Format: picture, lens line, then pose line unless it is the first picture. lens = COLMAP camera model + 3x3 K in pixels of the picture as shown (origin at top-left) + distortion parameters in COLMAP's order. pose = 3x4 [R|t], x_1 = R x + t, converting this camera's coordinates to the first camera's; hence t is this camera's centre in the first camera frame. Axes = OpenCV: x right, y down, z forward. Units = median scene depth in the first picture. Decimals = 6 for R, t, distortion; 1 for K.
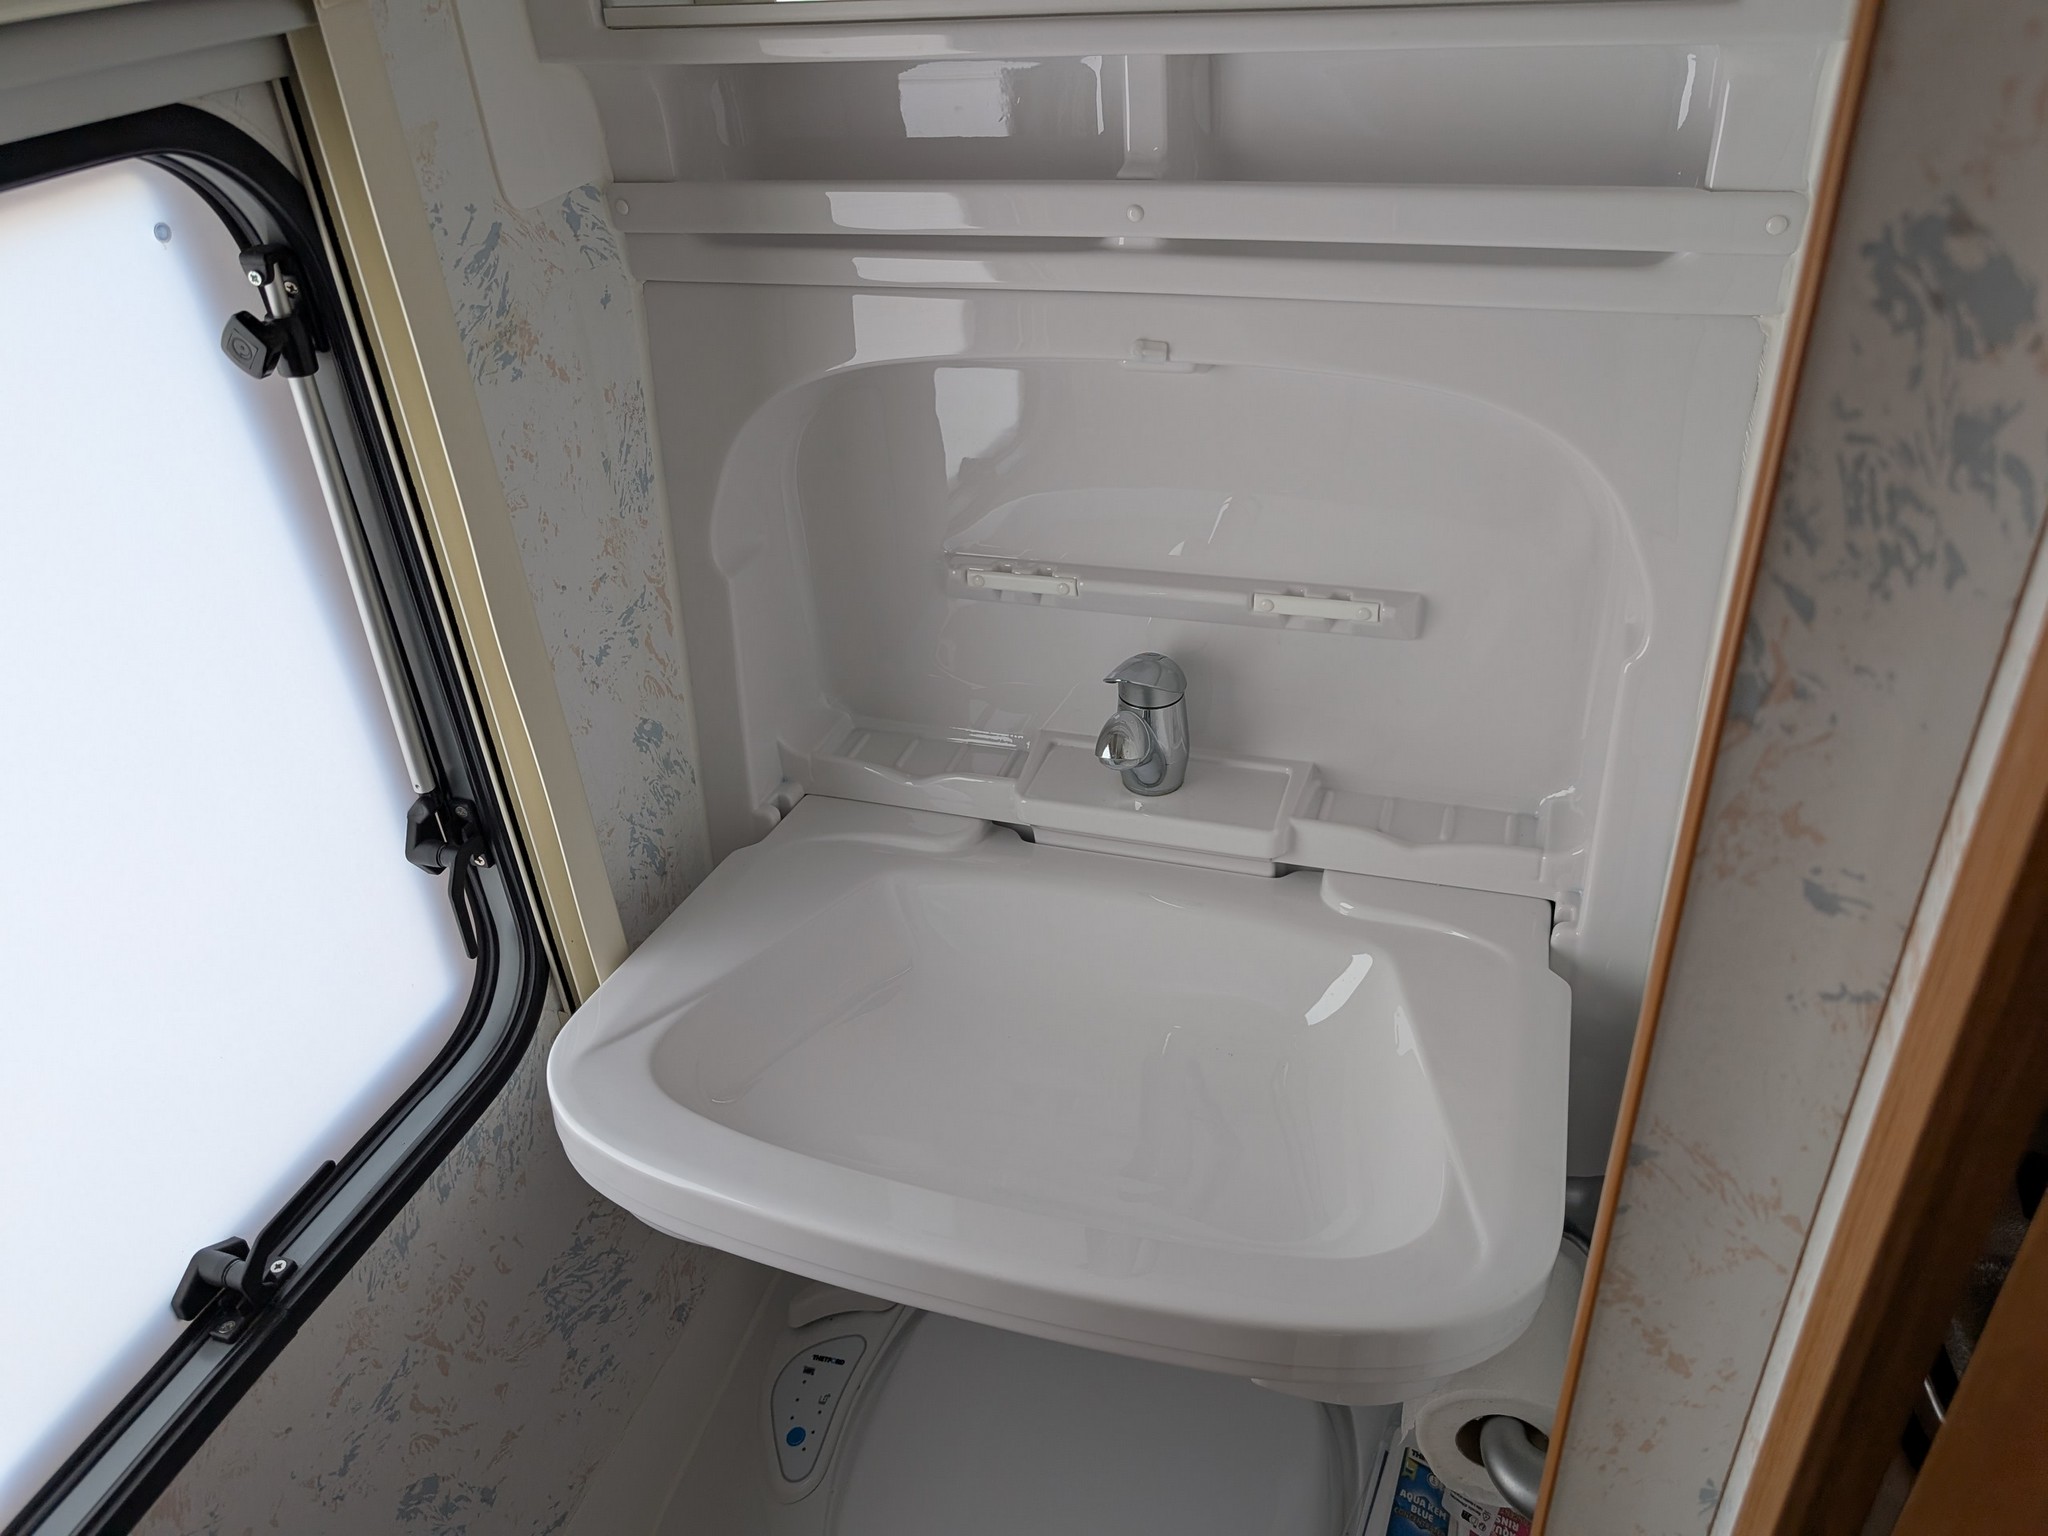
lens RADIAL K [[1490.6, 0, 1027.4], [0, 1490.6, 751.9], [0, 0, 1]] dist [0.006591, -0.006533]
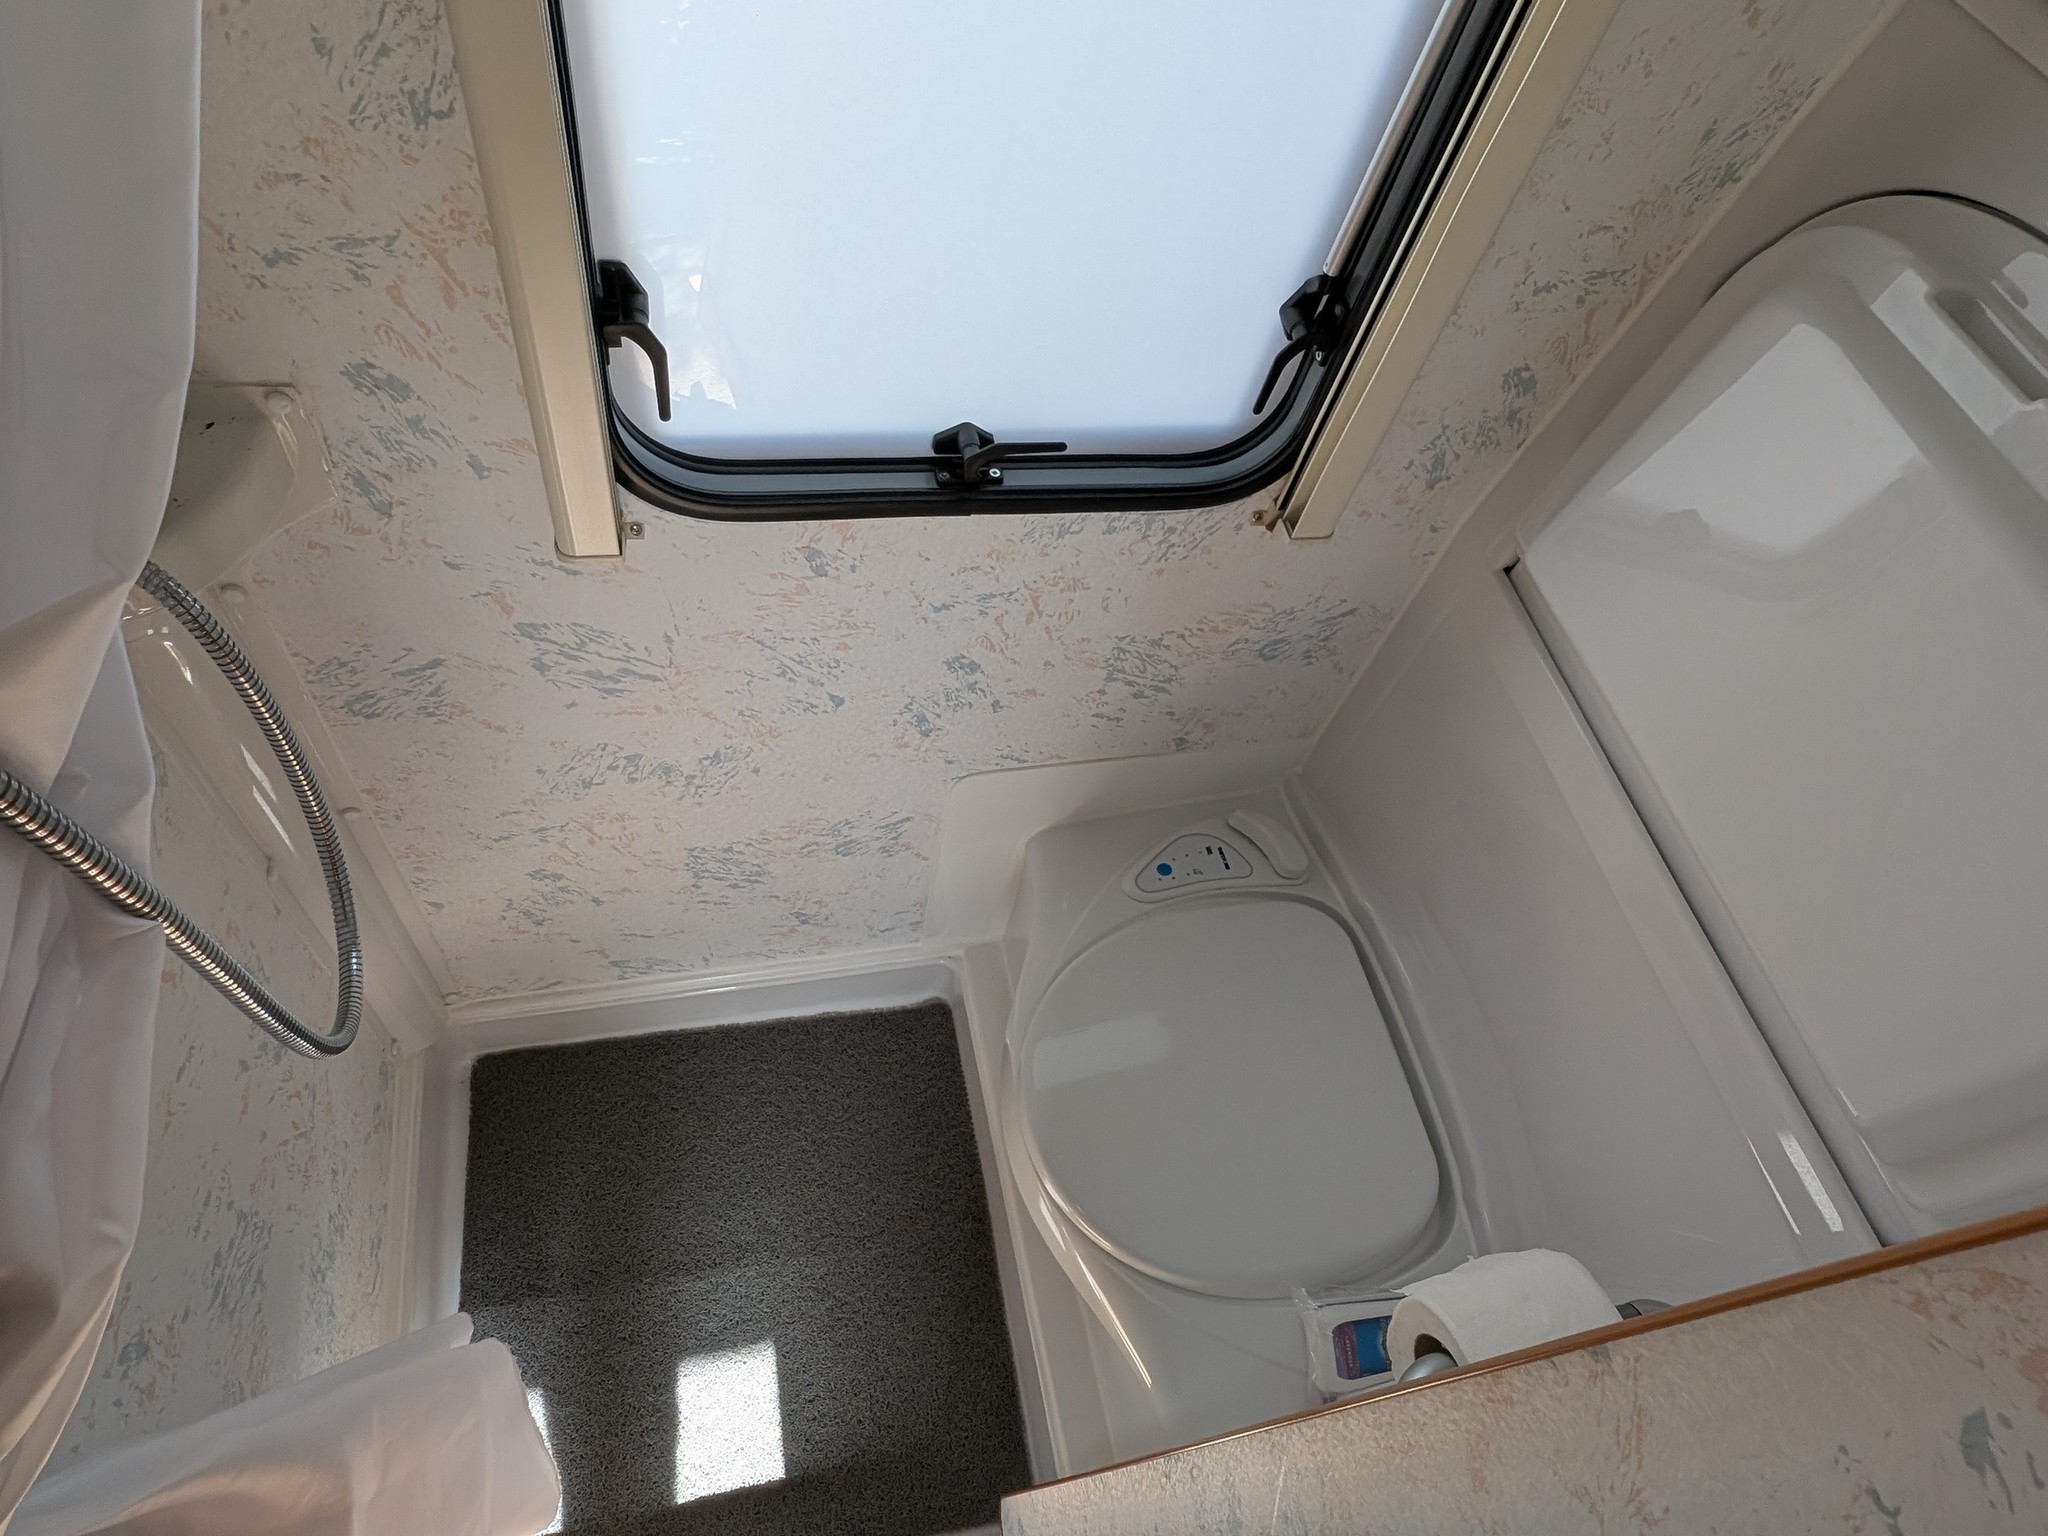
lens RADIAL K [[1193.9, 0, 1027.7], [0, 1193.9, 766.6], [0, 0, 1]] dist [0.003601, -0.000350]
pose [[0.498728, 0.796348, -0.342199, 0.091676], [-0.633376, 0.604350, 0.483318, -0.038237], [0.591698, -0.024303, 0.805794, 0.096007]]
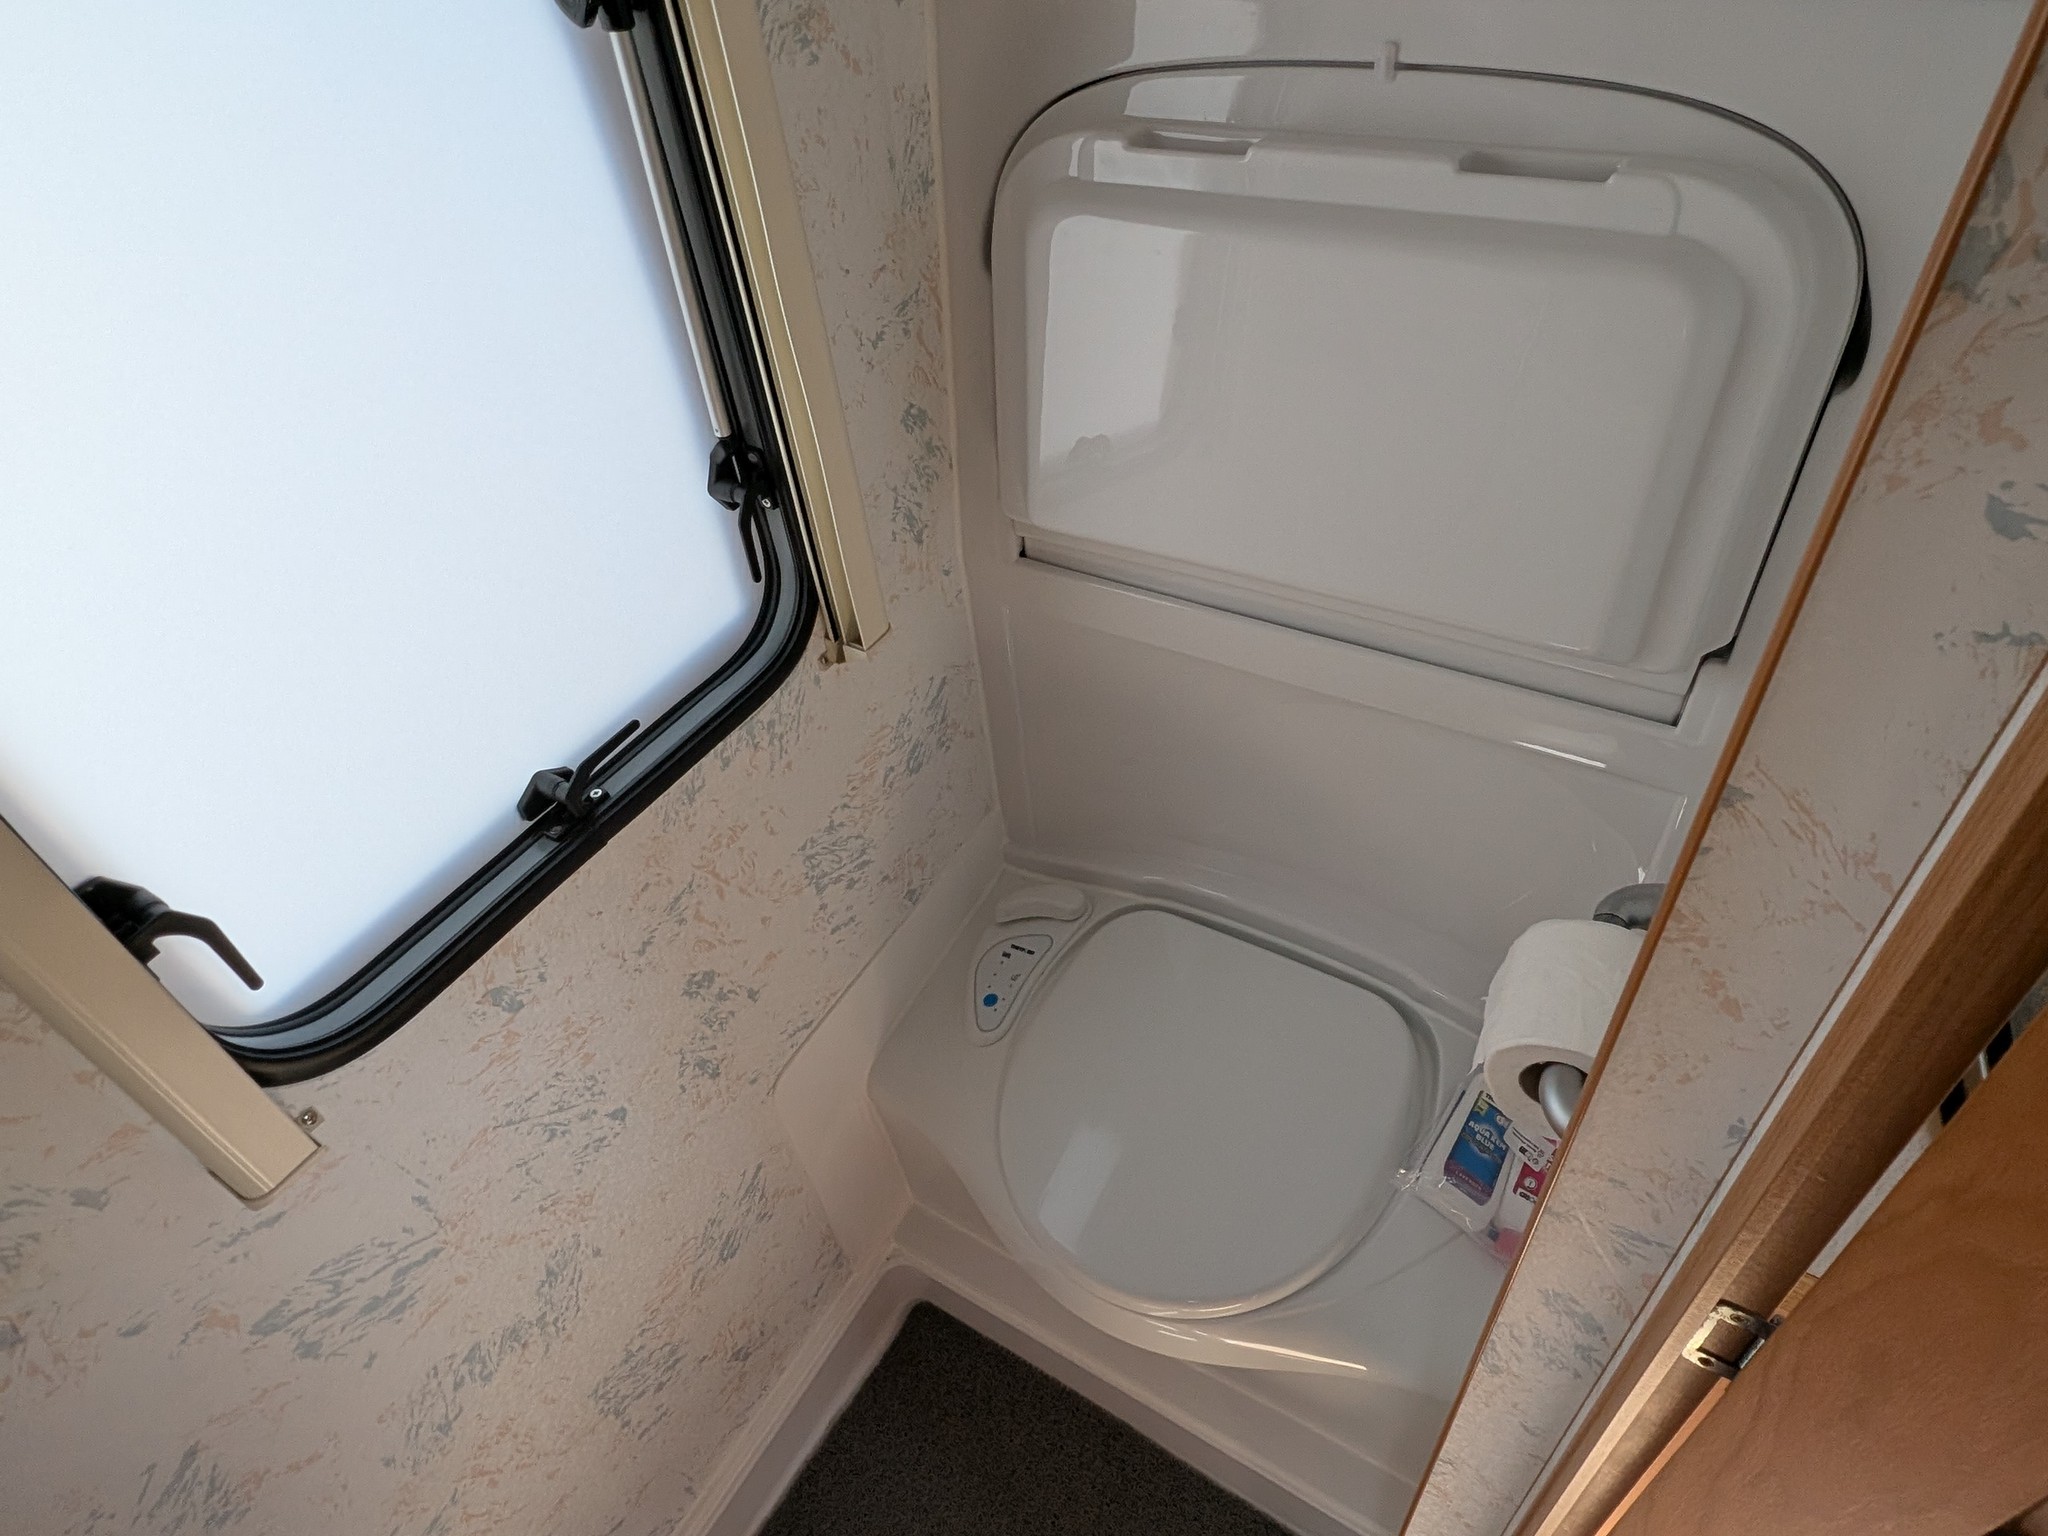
lens RADIAL K [[1193.9, 0, 1027.7], [0, 1193.9, 766.6], [0, 0, 1]] dist [0.003601, -0.000350]
pose [[0.975457, 0.131319, -0.176747, 0.039715], [-0.094390, 0.974586, 0.203159, 0.061072], [0.198934, -0.181489, 0.963061, 0.060572]]
